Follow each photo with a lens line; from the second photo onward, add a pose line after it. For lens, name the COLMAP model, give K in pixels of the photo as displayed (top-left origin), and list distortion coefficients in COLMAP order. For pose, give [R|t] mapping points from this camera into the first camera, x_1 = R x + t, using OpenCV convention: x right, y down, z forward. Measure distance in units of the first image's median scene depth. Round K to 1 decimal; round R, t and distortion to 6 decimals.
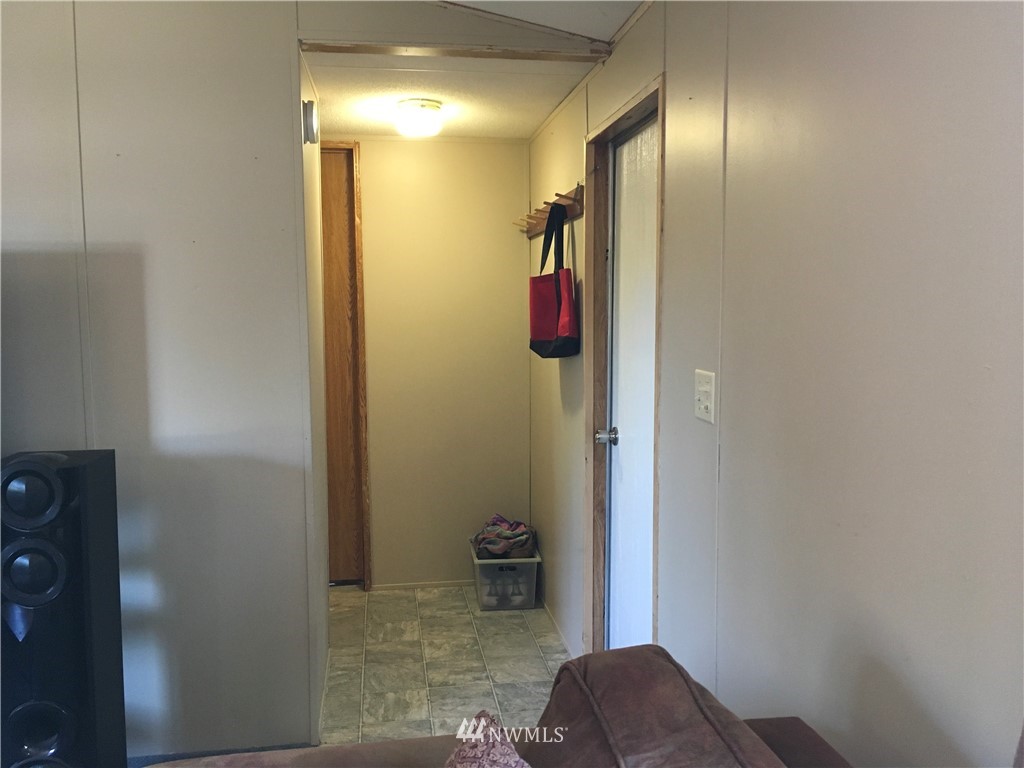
lens RADIAL K [[869.8, 0, 513.1], [0, 869.8, 382.8], [0, 0, 1]] dist [0.082198, -0.118833]
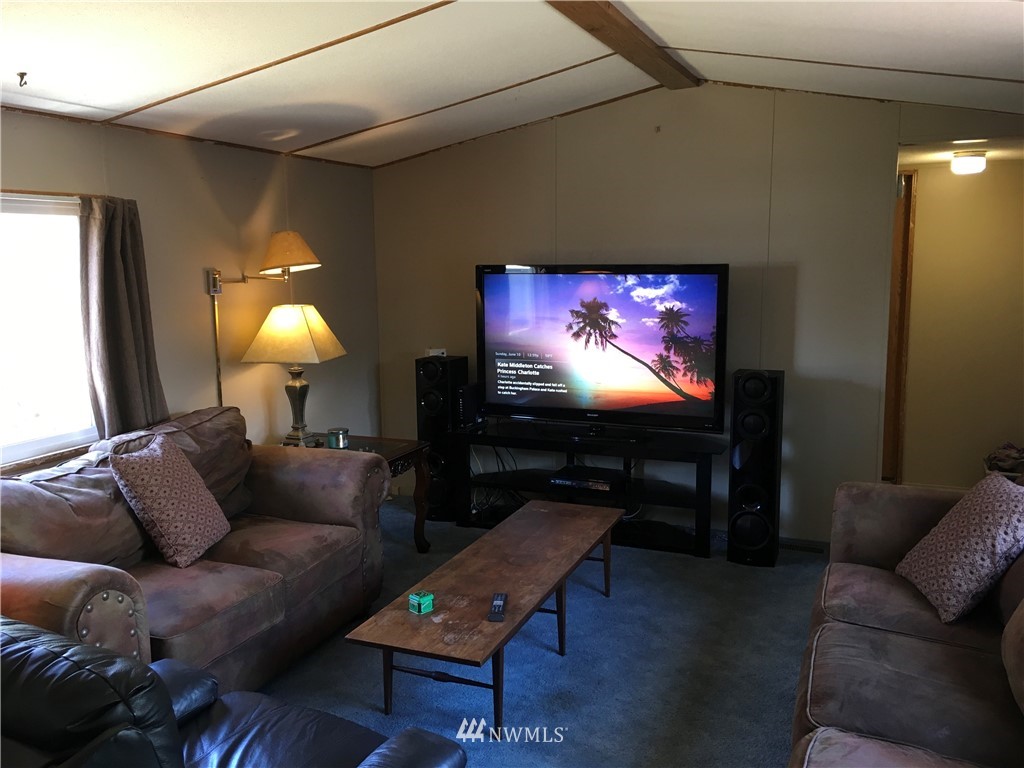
lens RADIAL K [[869.8, 0, 513.1], [0, 869.8, 382.8], [0, 0, 1]] dist [0.082198, -0.118833]
pose [[0.856816, 0.072708, -0.510470, 0.019944], [-0.040867, 0.996470, 0.073336, -0.011096], [0.514000, -0.041974, 0.856763, -0.696665]]
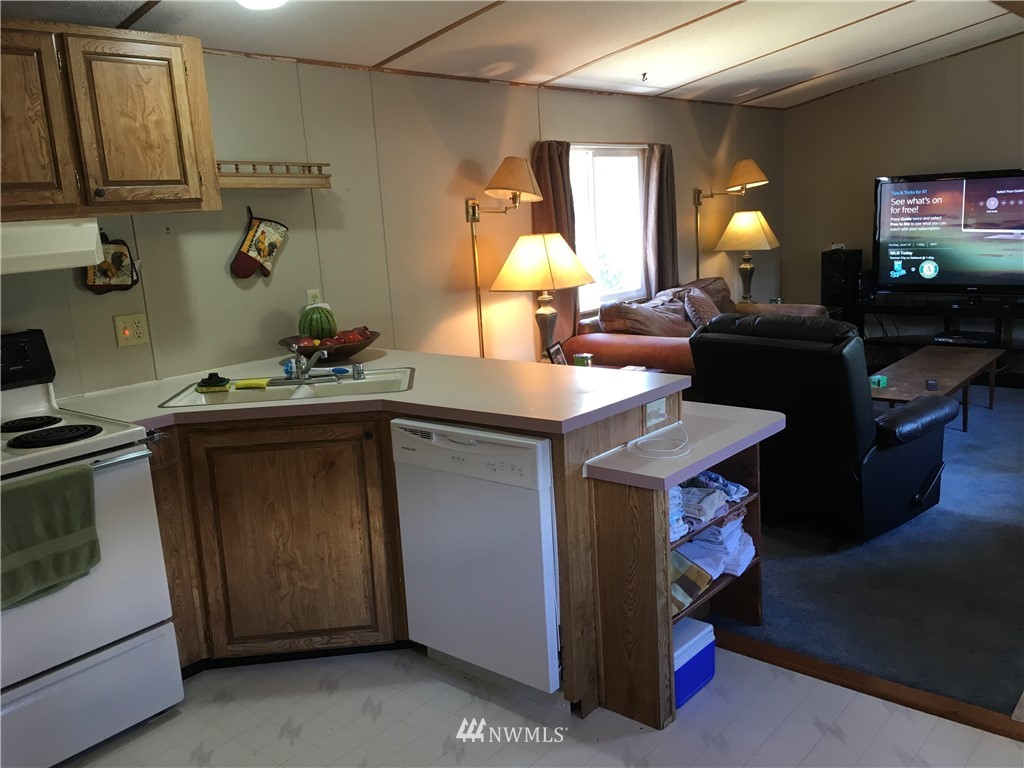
lens RADIAL K [[869.8, 0, 513.1], [0, 869.8, 382.8], [0, 0, 1]] dist [0.082198, -0.118833]
pose [[0.660112, 0.118657, -0.741736, 0.185699], [-0.014297, 0.989251, 0.145528, 0.083433], [0.751031, -0.085460, 0.654713, -1.418693]]
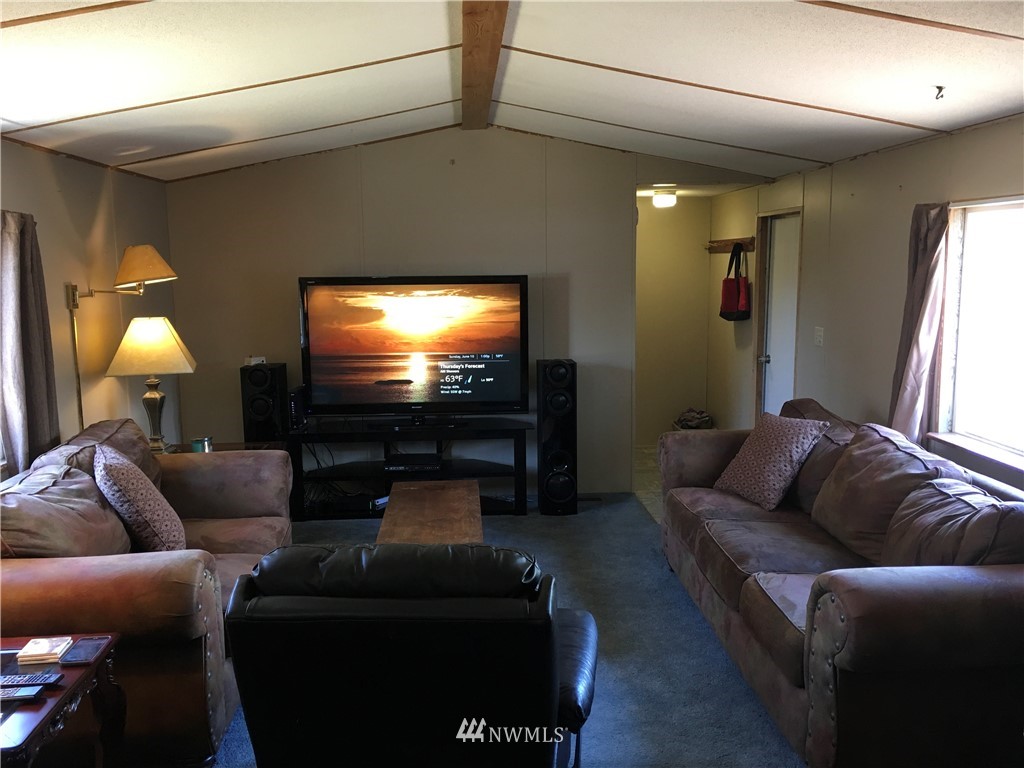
lens RADIAL K [[869.8, 0, 513.1], [0, 869.8, 382.8], [0, 0, 1]] dist [0.082198, -0.118833]
pose [[0.996050, 0.005776, -0.088608, -0.277721], [-0.001402, 0.998780, 0.049355, 0.014789], [0.088785, -0.049036, 0.994843, -1.030534]]
